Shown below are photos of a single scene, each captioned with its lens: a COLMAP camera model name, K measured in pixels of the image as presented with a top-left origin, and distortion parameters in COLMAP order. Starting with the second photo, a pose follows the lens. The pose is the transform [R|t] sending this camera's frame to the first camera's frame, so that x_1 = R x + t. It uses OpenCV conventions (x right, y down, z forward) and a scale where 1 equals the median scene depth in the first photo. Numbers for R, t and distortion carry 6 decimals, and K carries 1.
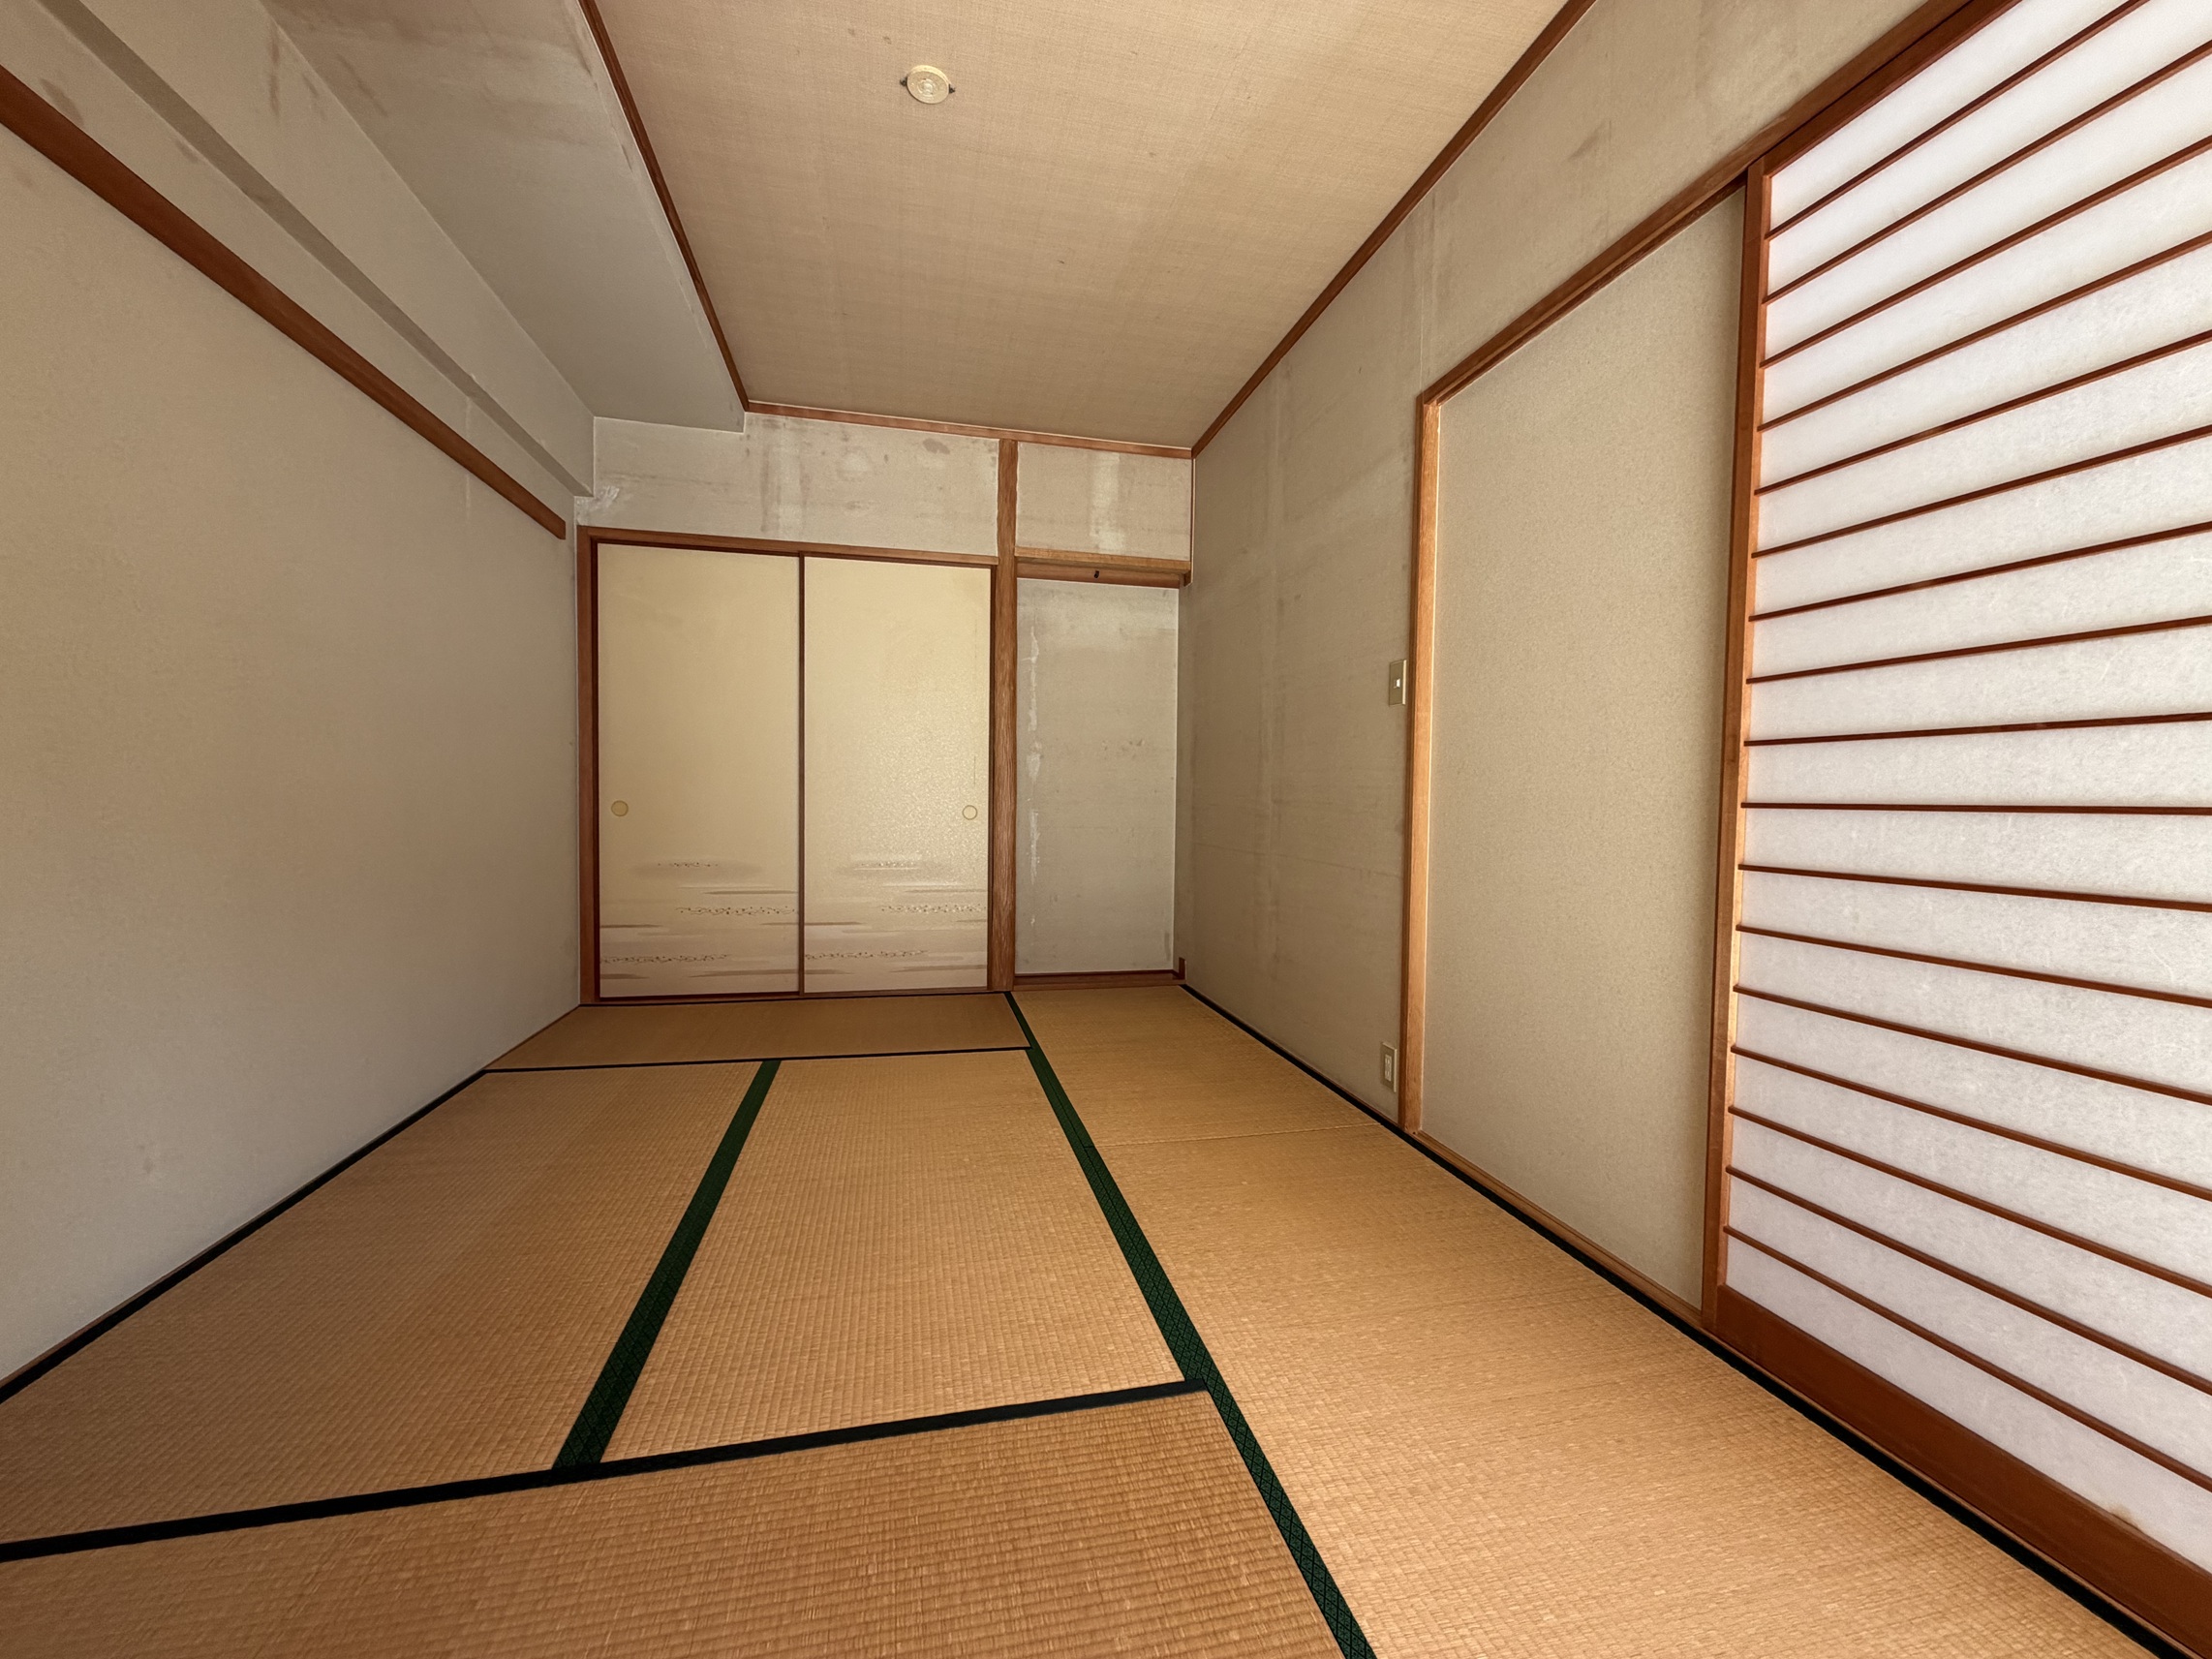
lens RADIAL K [[879.3, 0, 1098.2], [0, 879.3, 828.8], [0, 0, 1]] dist [0.001083, 0.000234]
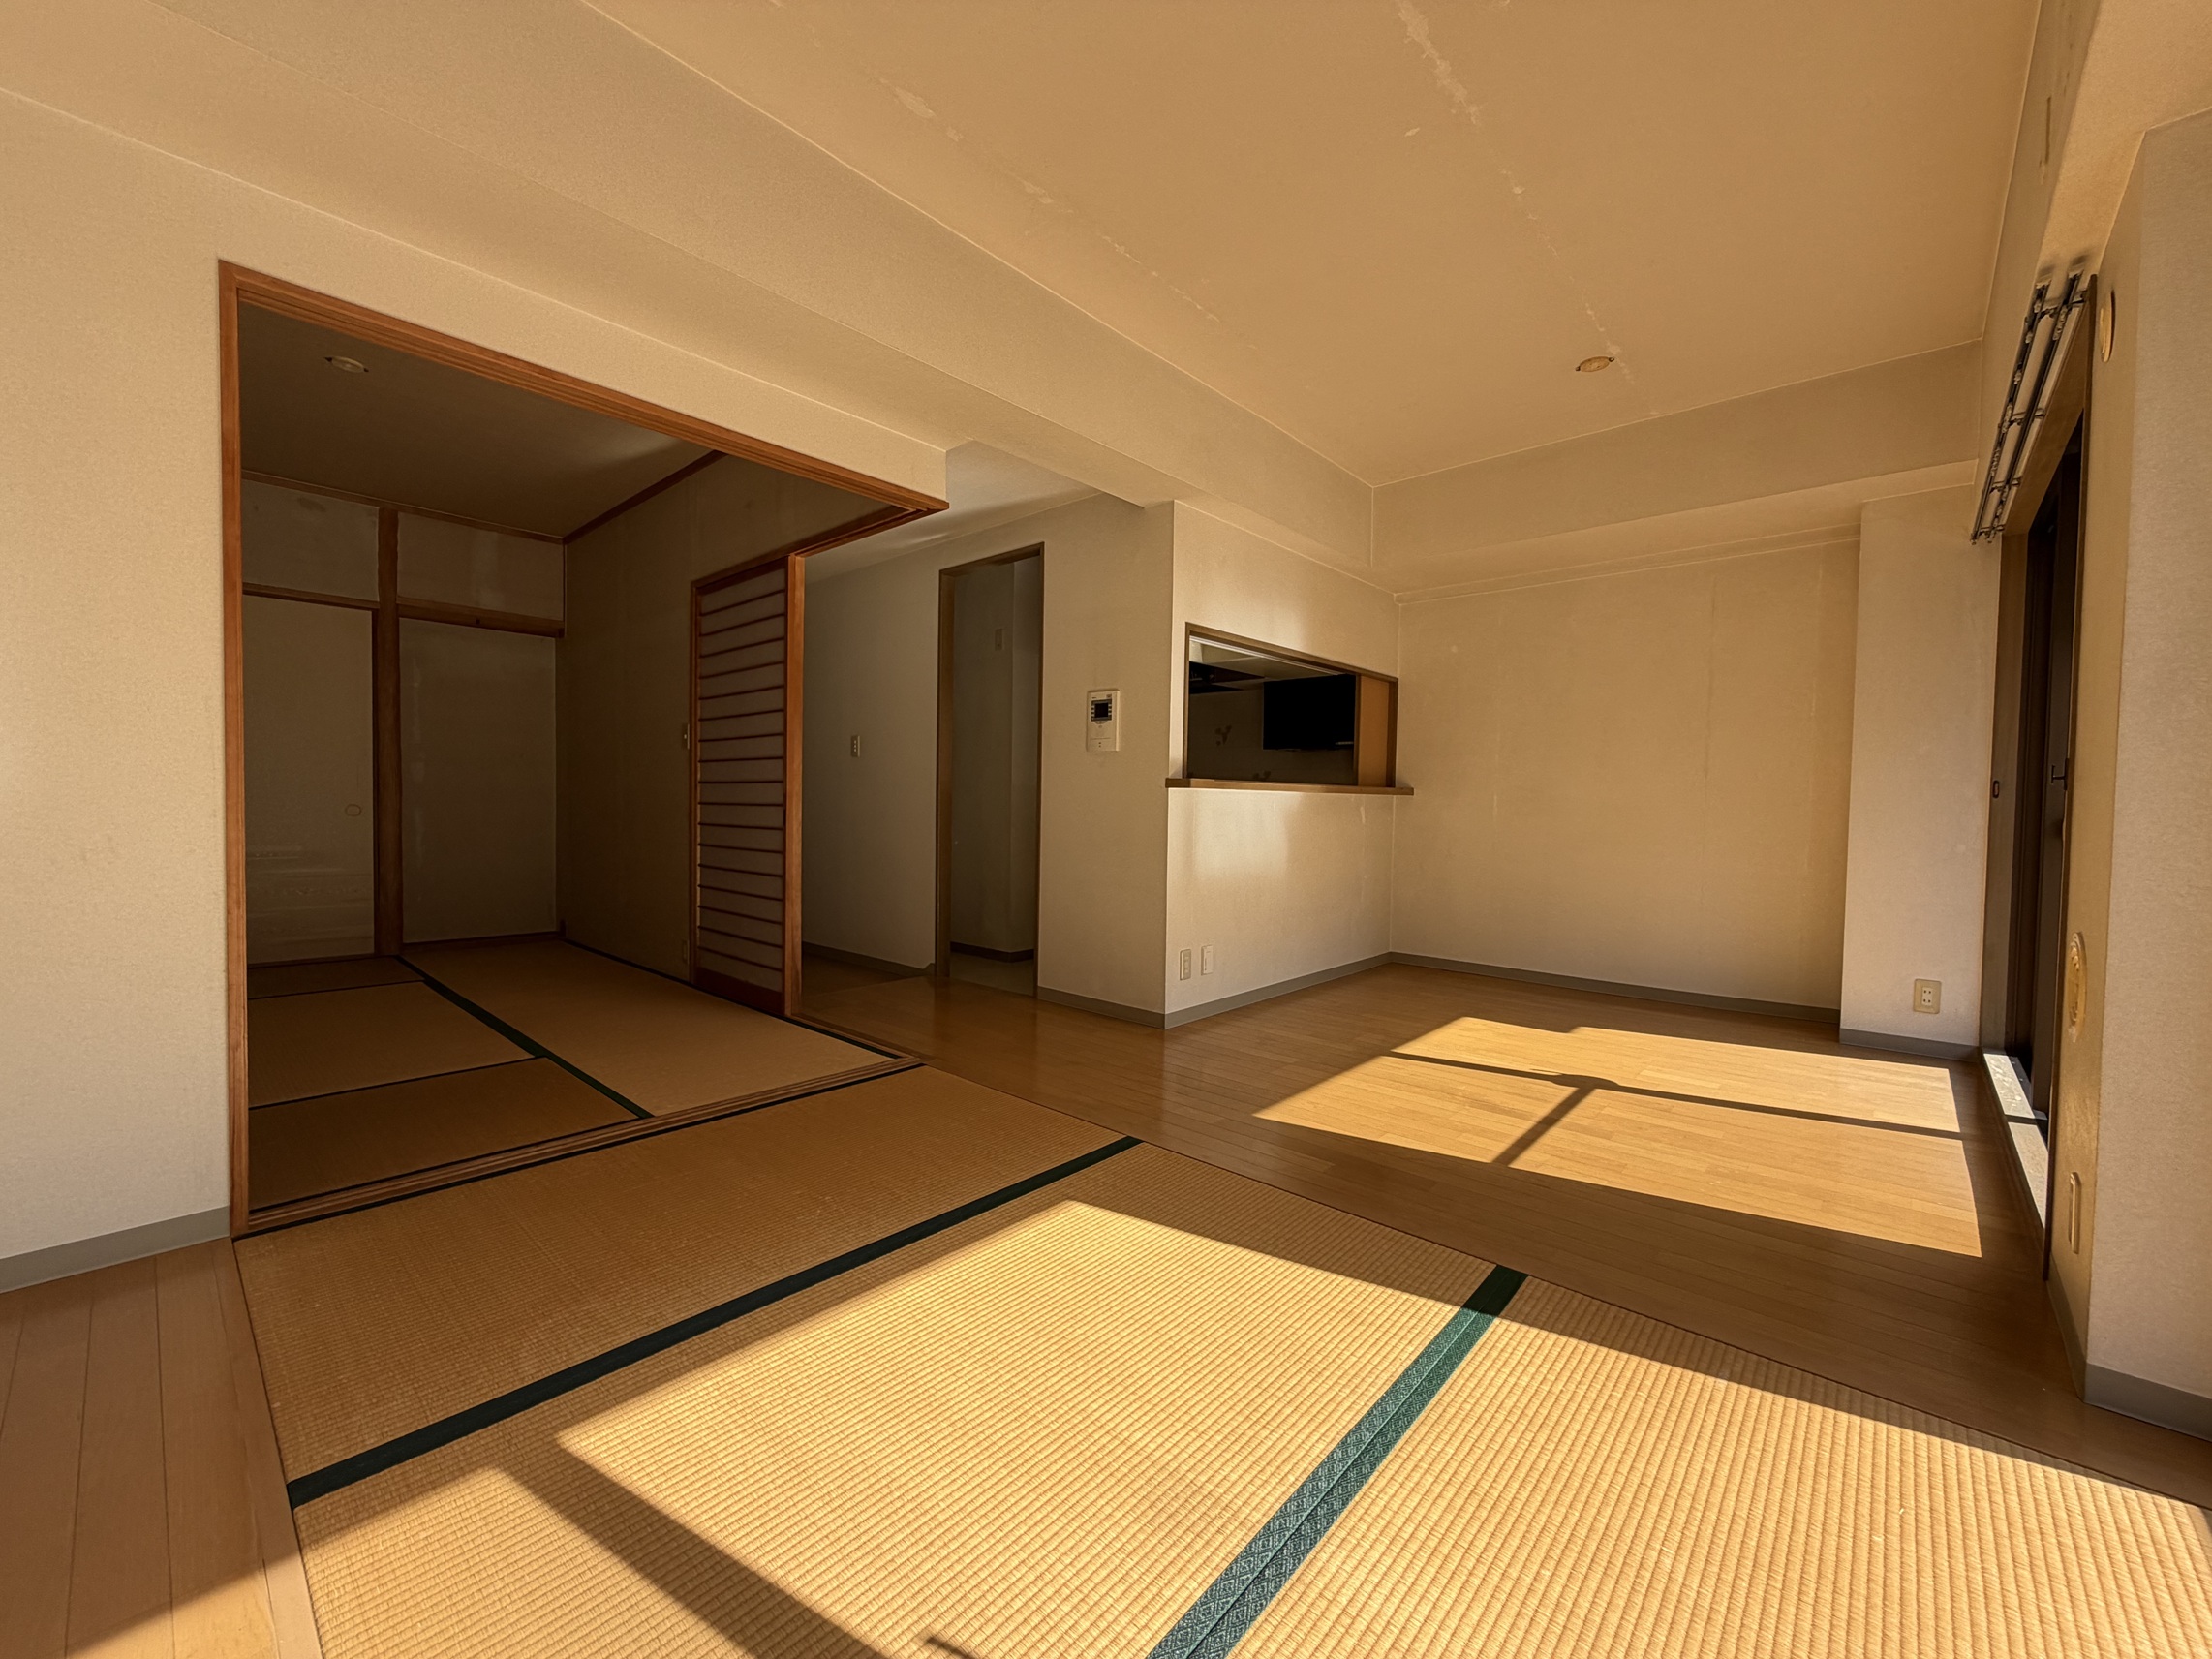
lens RADIAL K [[879.3, 0, 1093.3], [0, 879.3, 829.4], [0, 0, 1]] dist [0.001083, 0.000234]
pose [[0.821519, -0.016235, 0.569950, -0.000691], [0.014131, 0.999867, 0.008113, 0.012576], [-0.570006, 0.001389, 0.821640, -0.581014]]
